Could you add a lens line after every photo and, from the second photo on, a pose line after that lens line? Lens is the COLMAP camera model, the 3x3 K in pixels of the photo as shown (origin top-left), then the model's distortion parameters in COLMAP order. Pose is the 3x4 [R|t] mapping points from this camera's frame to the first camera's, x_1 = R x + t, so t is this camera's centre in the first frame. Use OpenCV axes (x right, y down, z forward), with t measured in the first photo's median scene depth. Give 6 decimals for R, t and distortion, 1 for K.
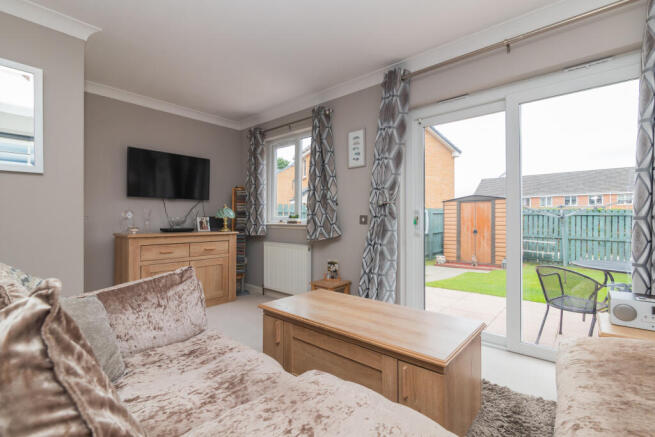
lens RADIAL K [[301.3, 0, 325.9], [0, 301.3, 220.2], [0, 0, 1]] dist [0.004207, 0.000375]
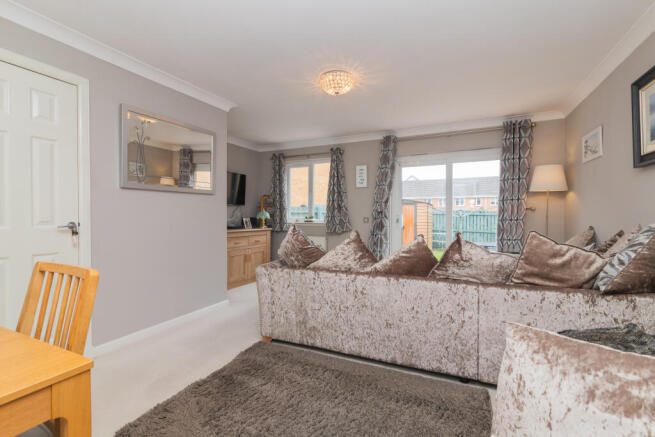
lens RADIAL K [[301.3, 0, 327.9], [0, 301.3, 216.0], [0, 0, 1]] dist [0.004207, 0.000375]
pose [[0.962529, 0.001933, 0.271172, -0.523050], [-0.001197, 0.999995, -0.002878, -0.017891], [-0.271177, 0.002446, 0.962527, -0.528920]]
